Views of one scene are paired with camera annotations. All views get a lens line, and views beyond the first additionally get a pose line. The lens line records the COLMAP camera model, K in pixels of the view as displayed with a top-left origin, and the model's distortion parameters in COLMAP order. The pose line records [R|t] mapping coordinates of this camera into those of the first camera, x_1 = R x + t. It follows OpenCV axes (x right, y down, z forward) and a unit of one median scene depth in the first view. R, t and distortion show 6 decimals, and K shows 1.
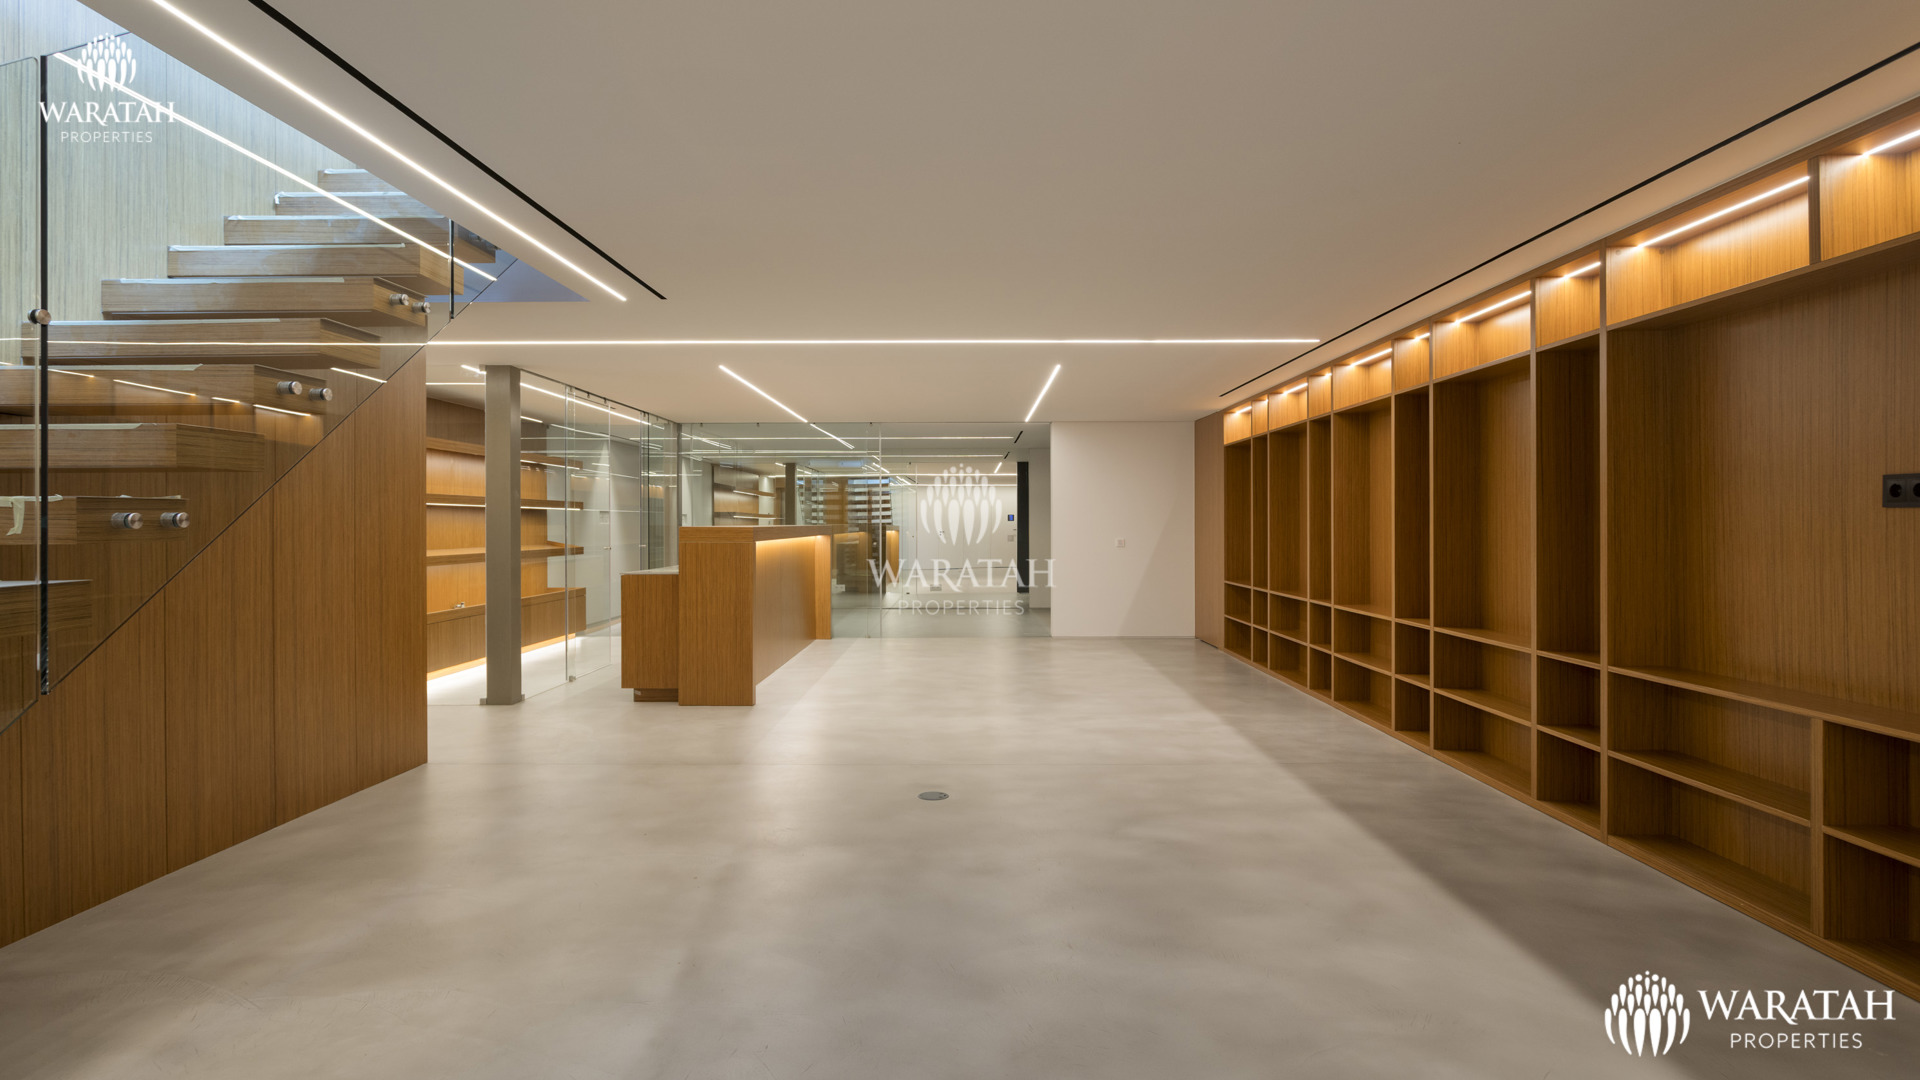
lens RADIAL K [[996.1, 0, 948.5], [0, 996.1, 538.6], [0, 0, 1]] dist [0.002095, 0.000195]
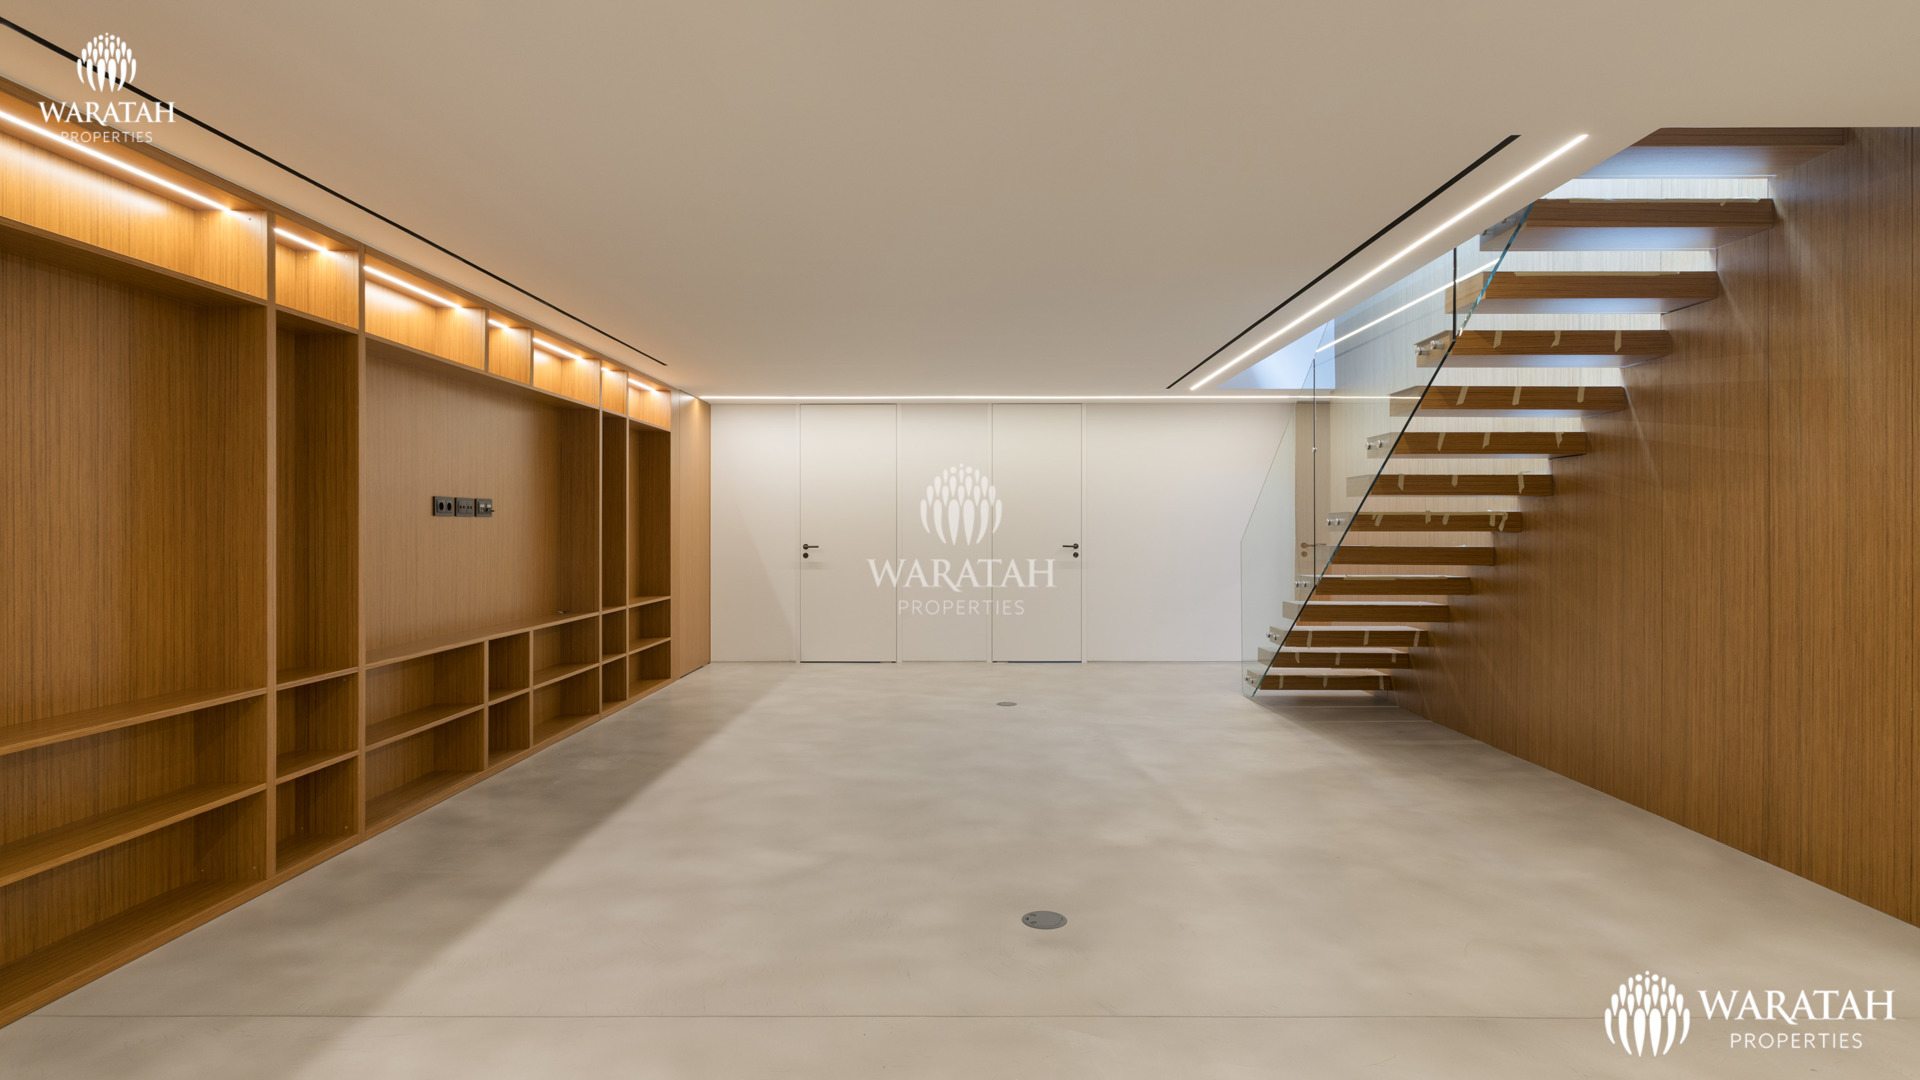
lens RADIAL K [[976.3, 0, 976.1], [0, 976.3, 531.0], [0, 0, 1]] dist [0.006214, 0.000340]
pose [[-0.999850, 0.002503, -0.017157, 0.054796], [0.002179, 0.999819, 0.018880, -0.028259], [0.017201, 0.018839, -0.999675, 2.113382]]
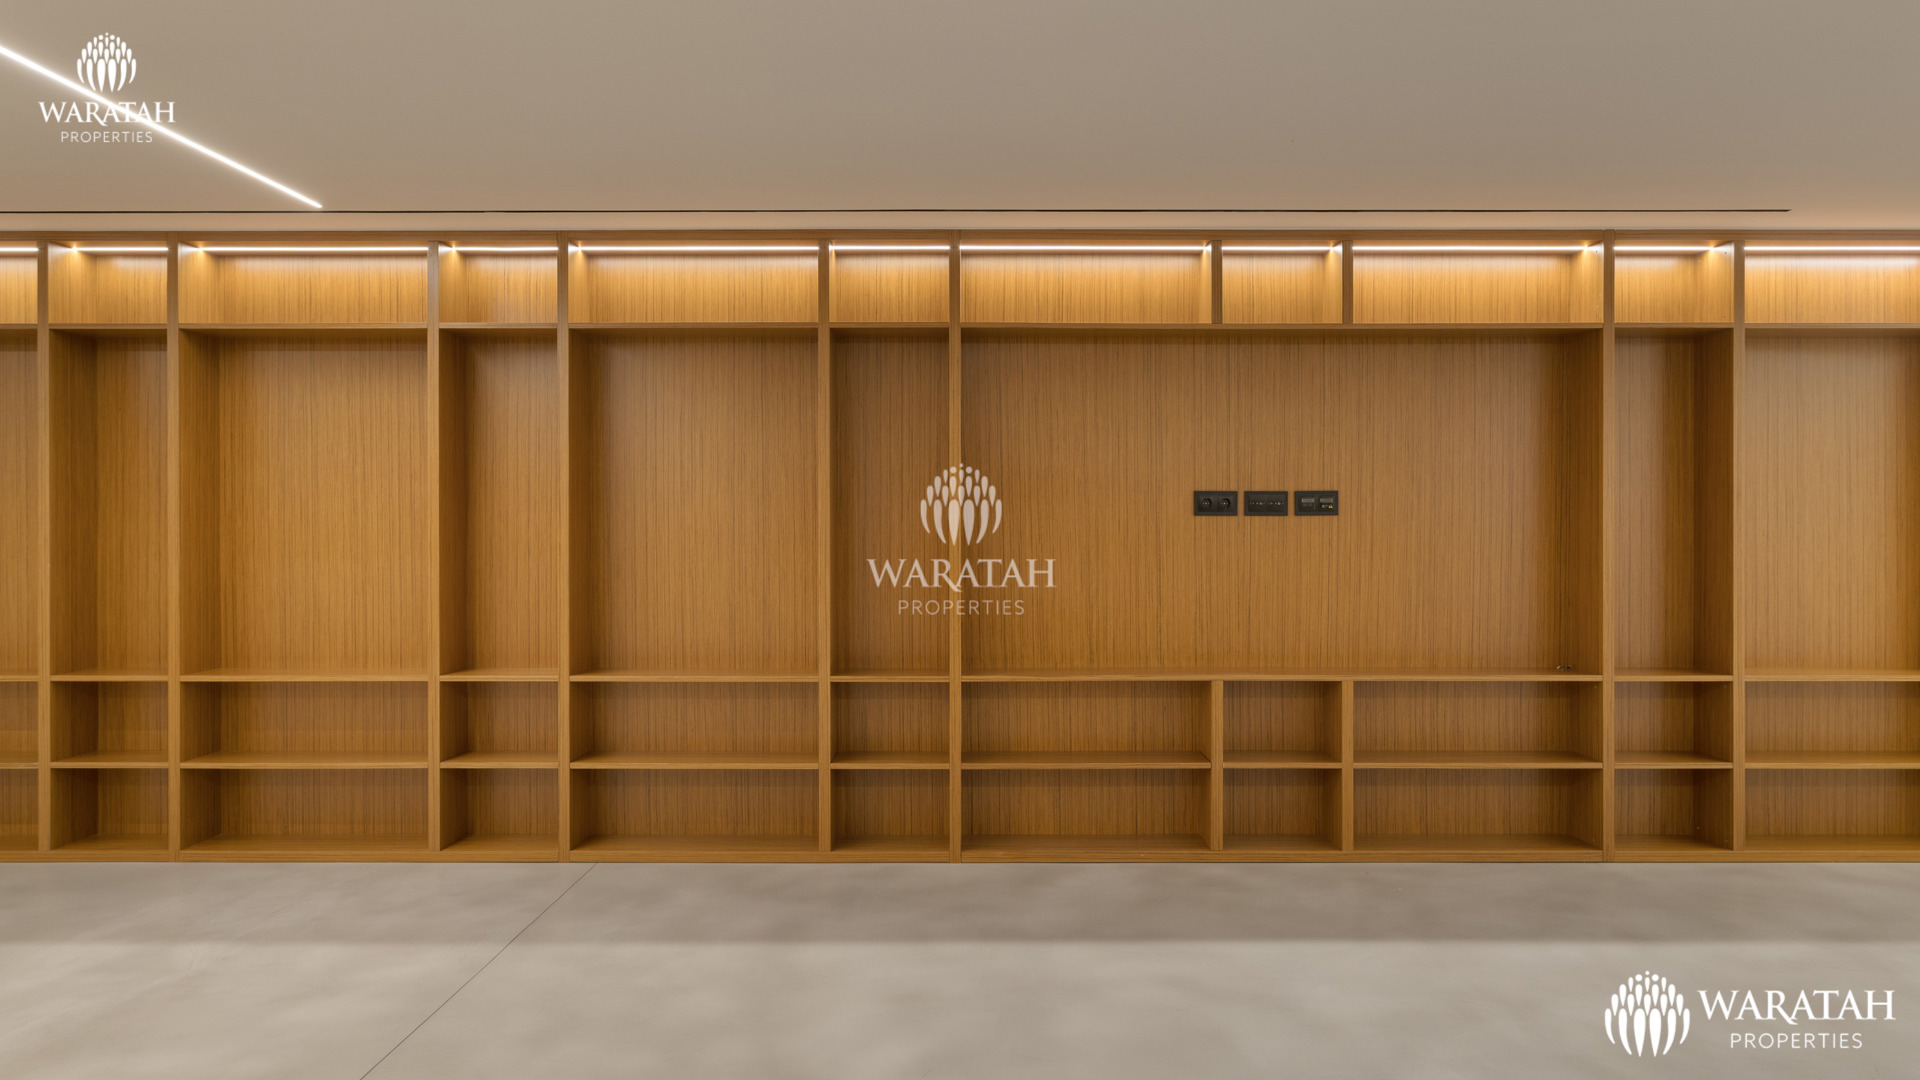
lens RADIAL K [[1214.6, 0, 965.3], [0, 1214.6, 537.6], [0, 0, 1]] dist [0.002631, 0.000068]
pose [[-0.014143, -0.005082, 0.999887, -0.535726], [0.015281, 0.999869, 0.005299, -0.012310], [-0.999783, 0.015354, -0.014063, 1.064091]]
